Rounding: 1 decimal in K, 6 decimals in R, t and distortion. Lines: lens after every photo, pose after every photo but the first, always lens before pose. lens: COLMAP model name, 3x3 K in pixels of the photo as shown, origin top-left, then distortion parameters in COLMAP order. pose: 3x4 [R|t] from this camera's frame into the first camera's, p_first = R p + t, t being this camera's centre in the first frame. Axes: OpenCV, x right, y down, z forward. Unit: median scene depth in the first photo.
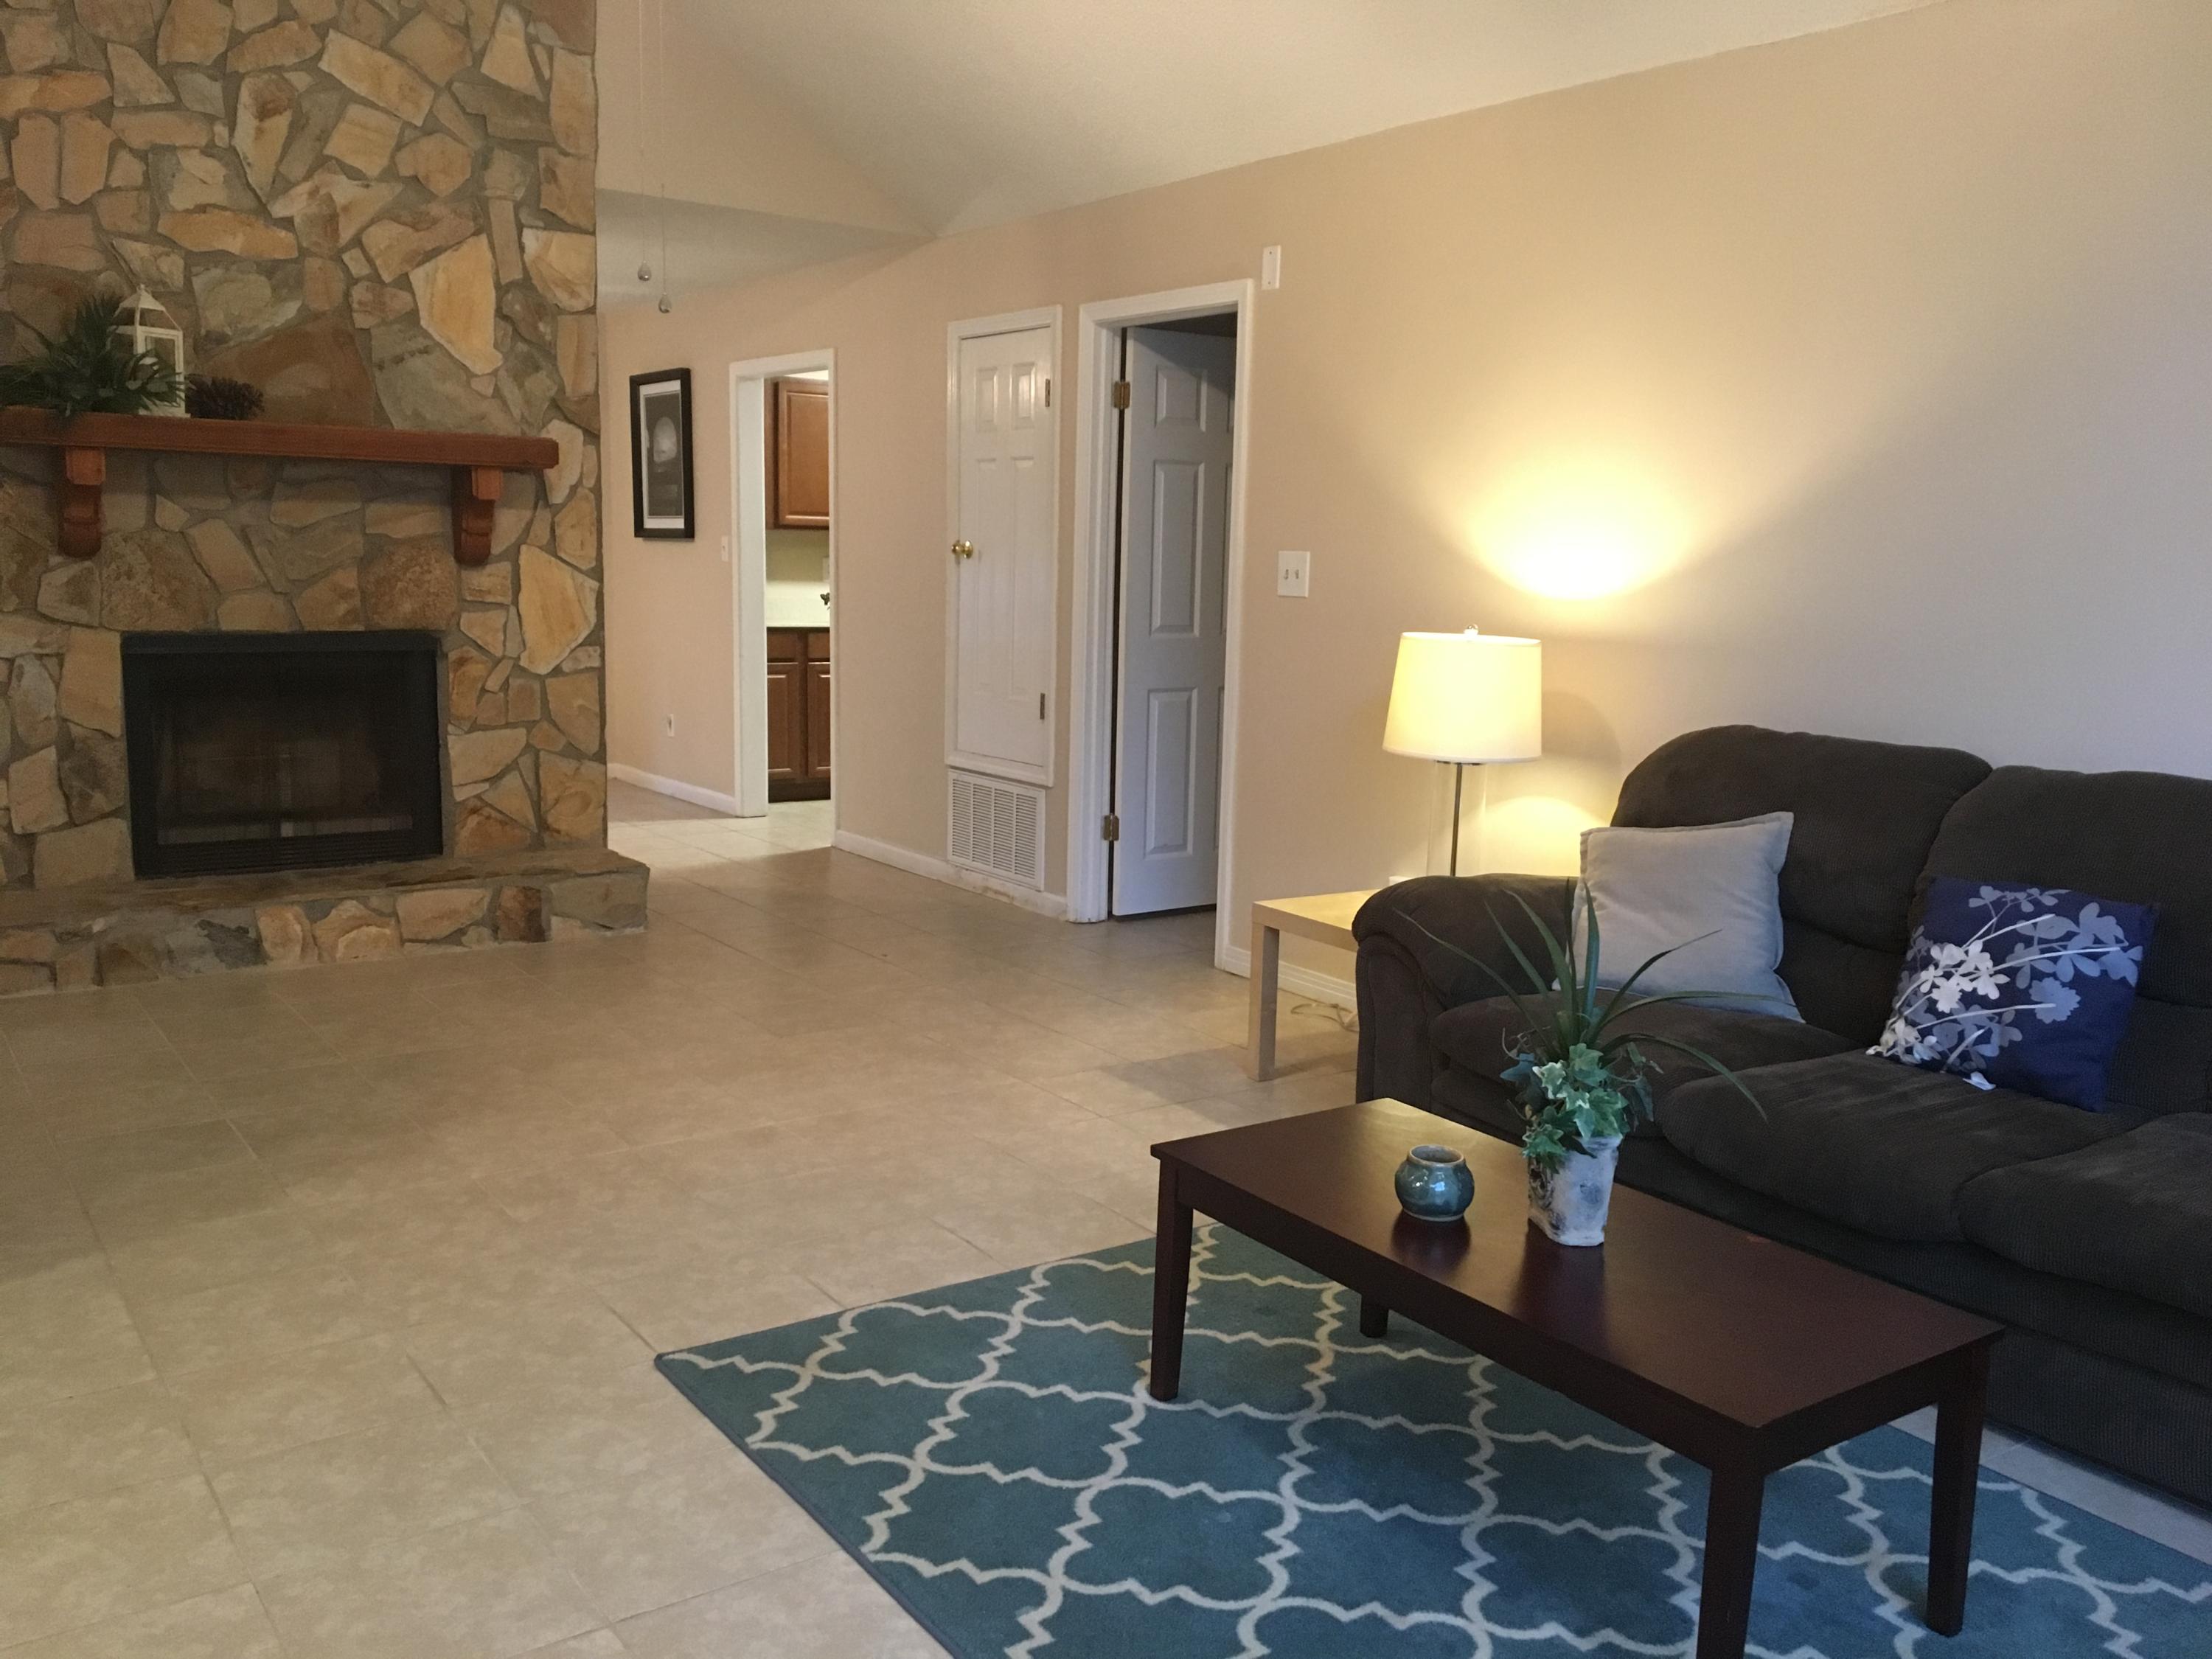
lens RADIAL K [[1842.8, 0, 1091.5], [0, 1842.8, 832.9], [0, 0, 1]] dist [0.082674, -0.117417]
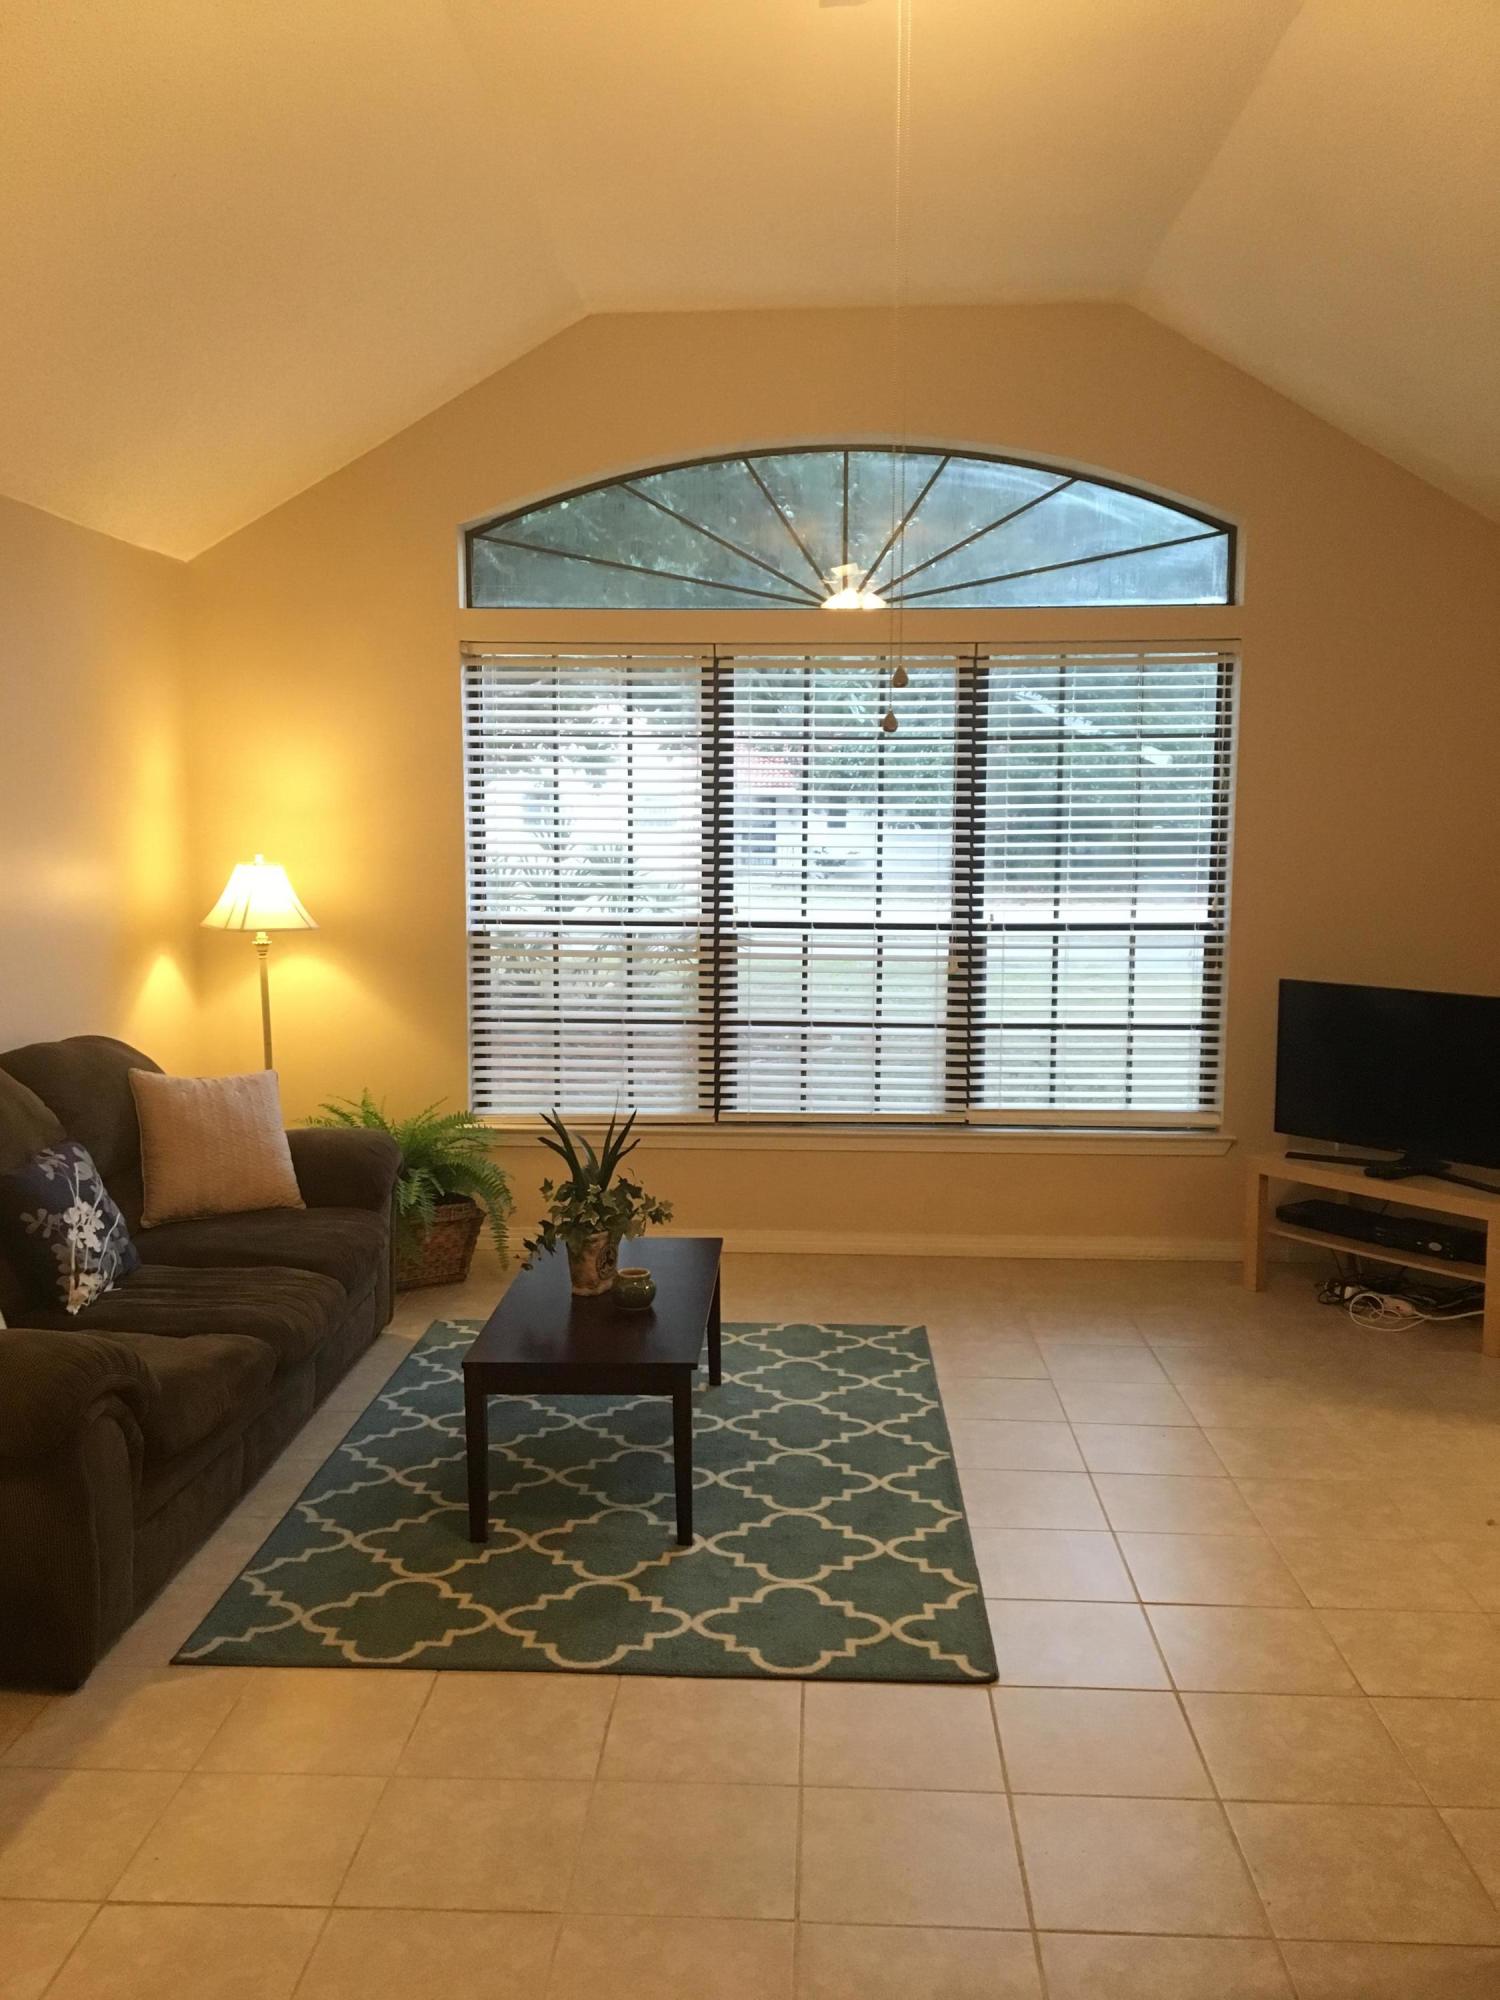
lens RADIAL K [[1666.2, 0, 738.7], [0, 1666.2, 989.4], [0, 0, 1]] dist [0.082674, -0.117417]
pose [[-0.791118, -0.094017, 0.604394, -0.395405], [0.069058, 0.968069, 0.240982, -0.220573], [-0.607752, 0.232384, -0.759365, 1.015564]]
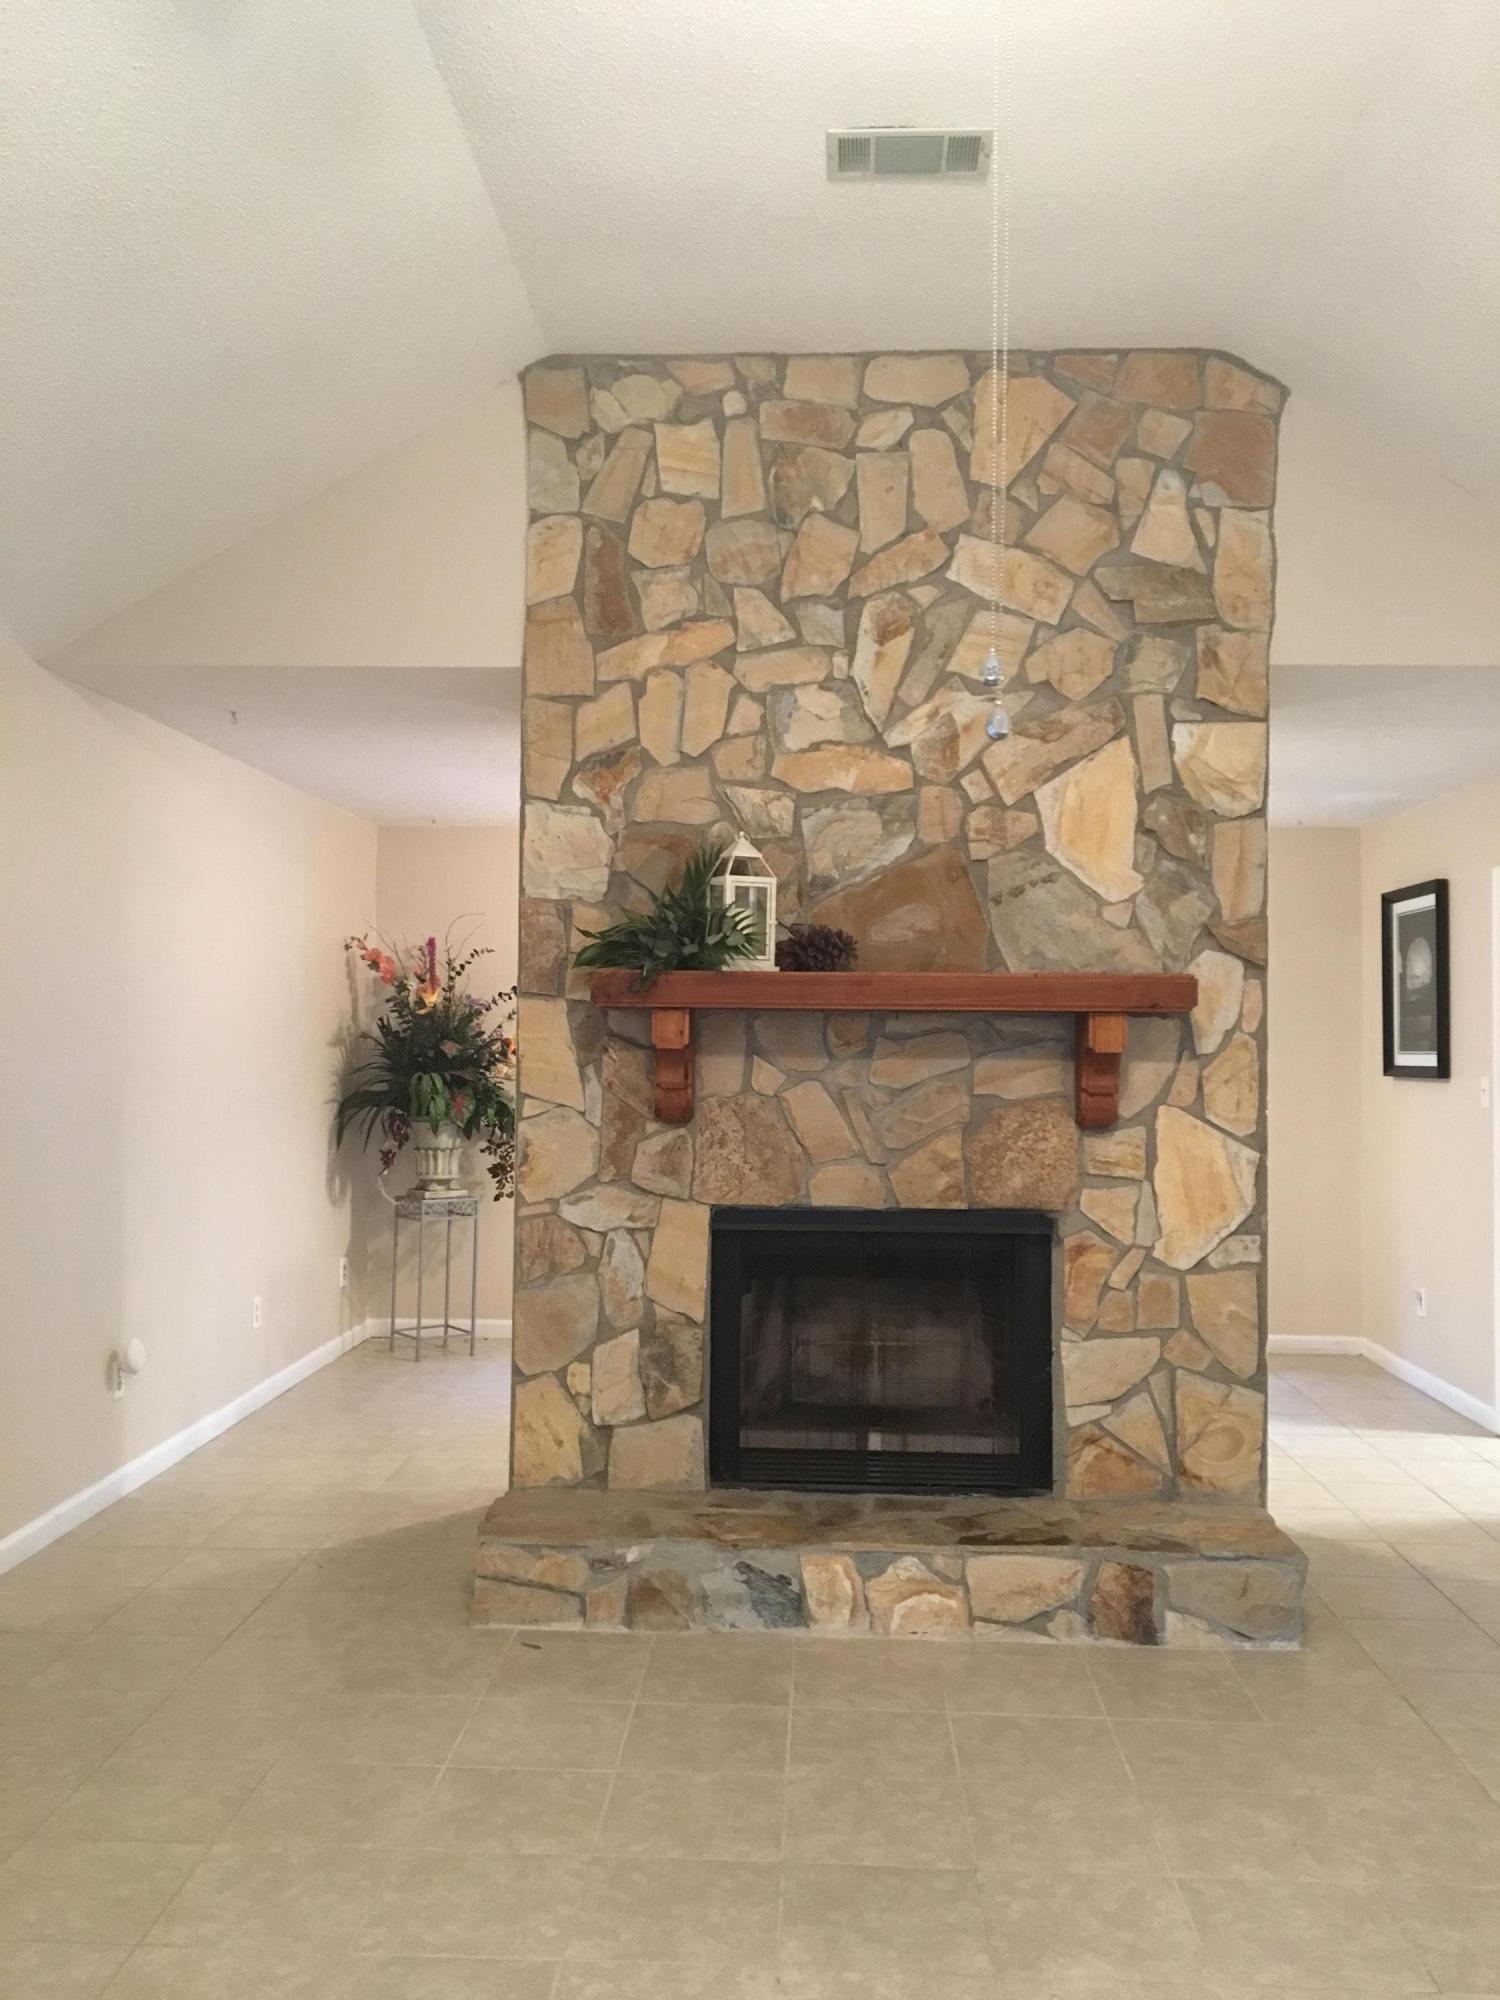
lens RADIAL K [[1666.2, 0, 750.1], [0, 1666.2, 1000.7], [0, 0, 1]] dist [0.082674, -0.117417]
pose [[0.794281, -0.030417, -0.606789, -0.011087], [-0.082803, 0.984007, -0.157714, -0.084827], [0.601882, 0.175513, 0.779059, 0.388386]]
